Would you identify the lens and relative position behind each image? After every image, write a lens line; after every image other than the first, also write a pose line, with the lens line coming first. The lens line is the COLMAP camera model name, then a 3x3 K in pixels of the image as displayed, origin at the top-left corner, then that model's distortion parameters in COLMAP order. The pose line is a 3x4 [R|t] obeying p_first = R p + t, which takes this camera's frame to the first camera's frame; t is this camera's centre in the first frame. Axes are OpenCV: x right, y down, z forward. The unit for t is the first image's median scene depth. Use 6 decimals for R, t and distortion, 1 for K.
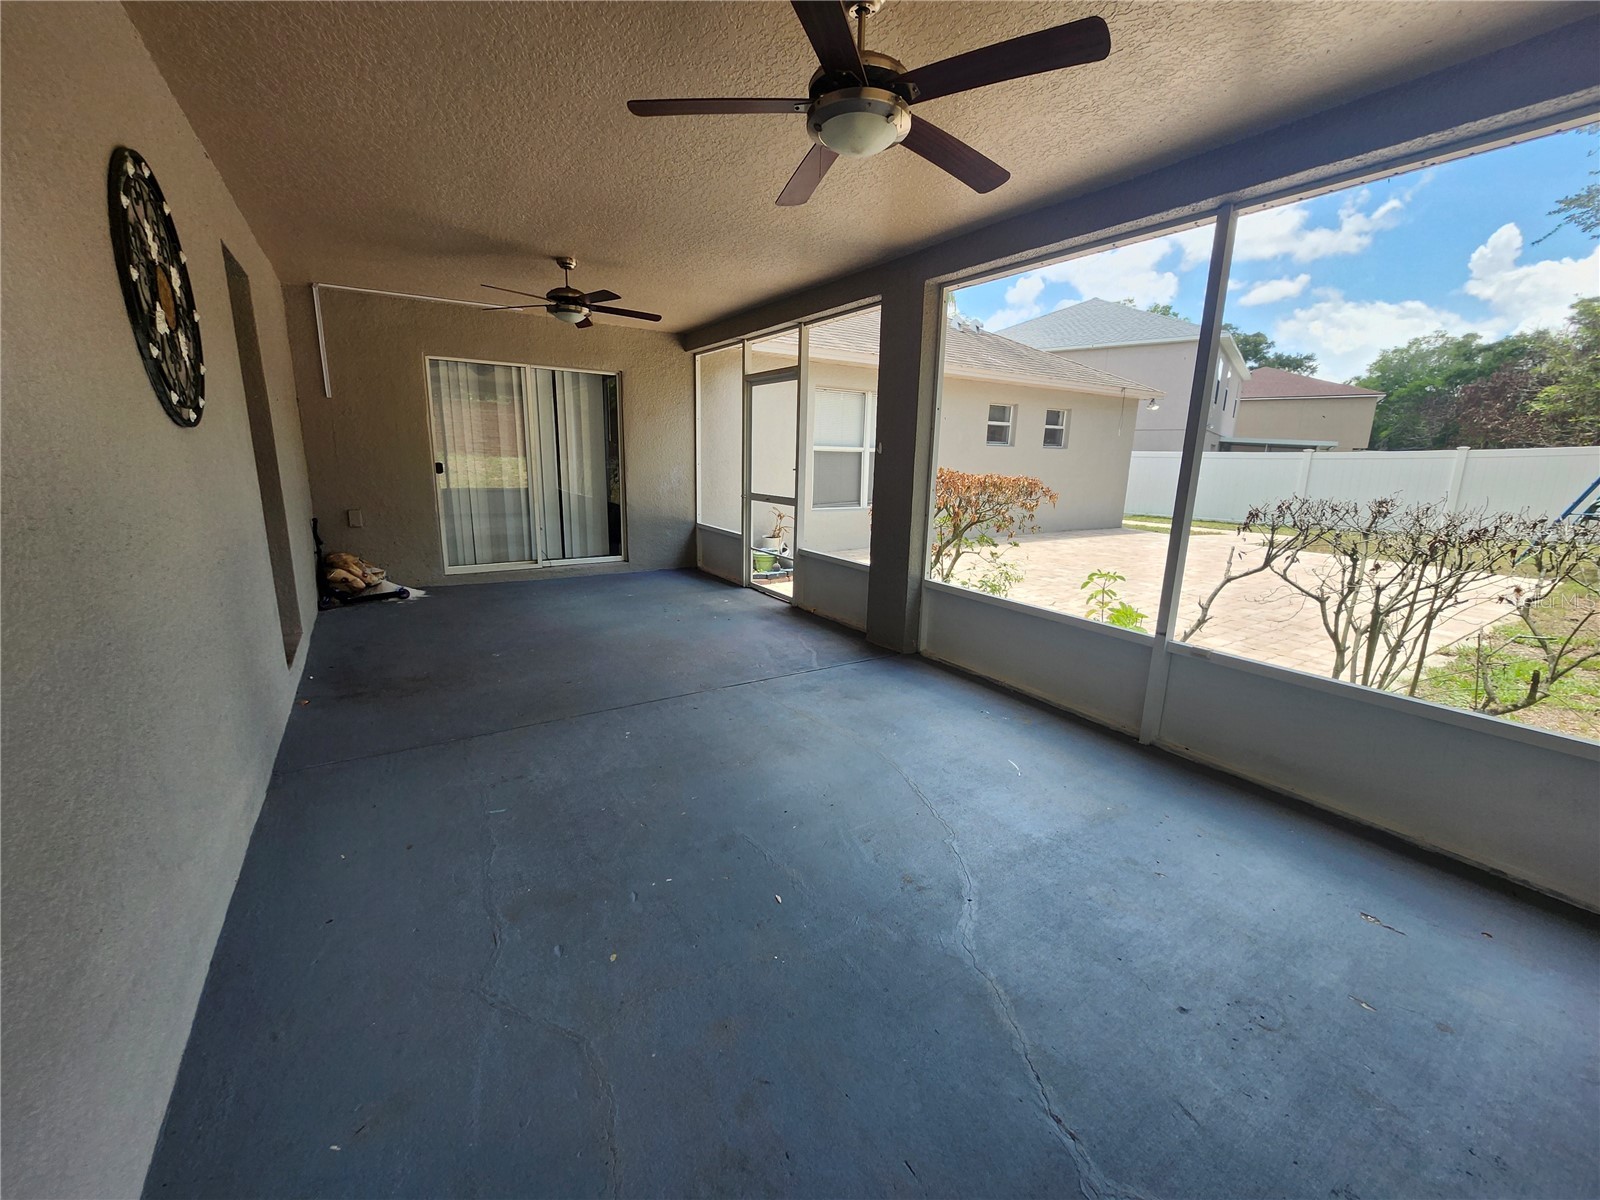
lens RADIAL K [[638.0, 0, 790.3], [0, 638.0, 601.9], [0, 0, 1]] dist [0.001303, 0.001117]
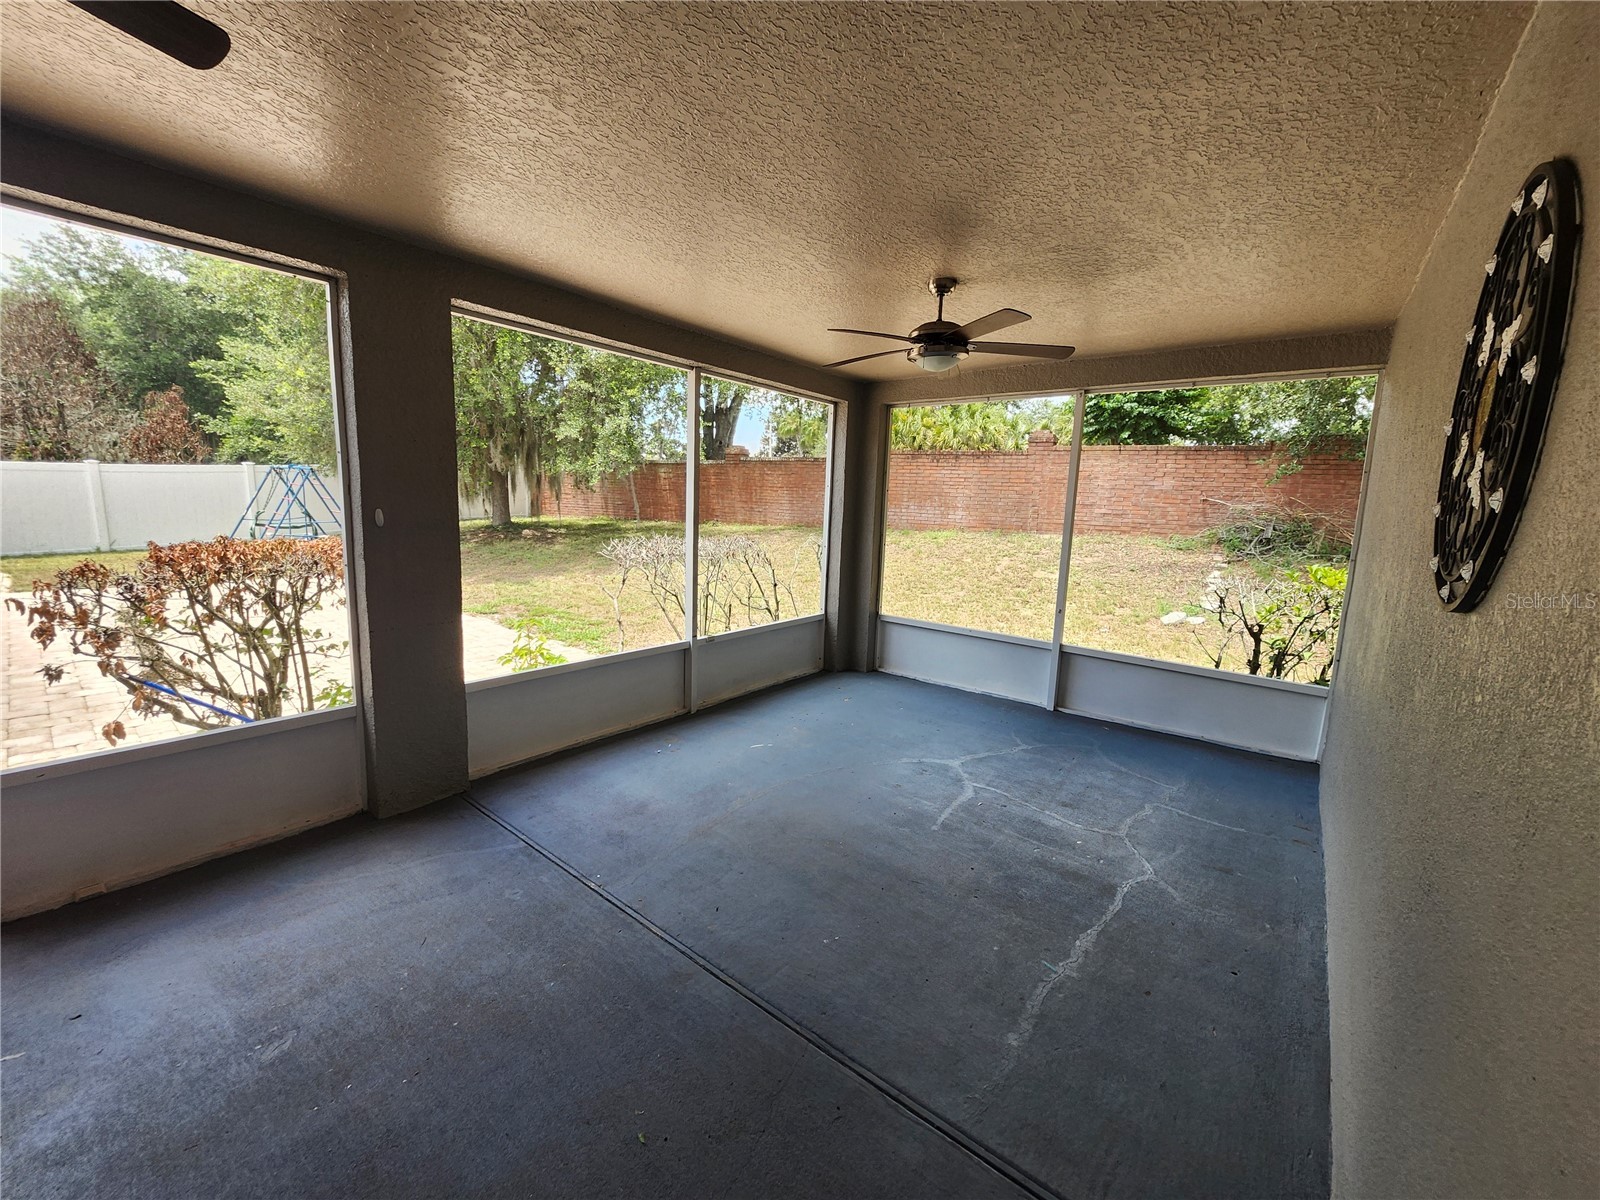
lens RADIAL K [[633.0, 0, 795.3], [0, 633.0, 601.0], [0, 0, 1]] dist [0.004764, -0.001924]
pose [[-0.333745, -0.181563, 0.925013, -0.783219], [0.161767, 0.955688, 0.245949, -0.326731], [-0.928680, 0.231721, -0.289585, 1.066502]]
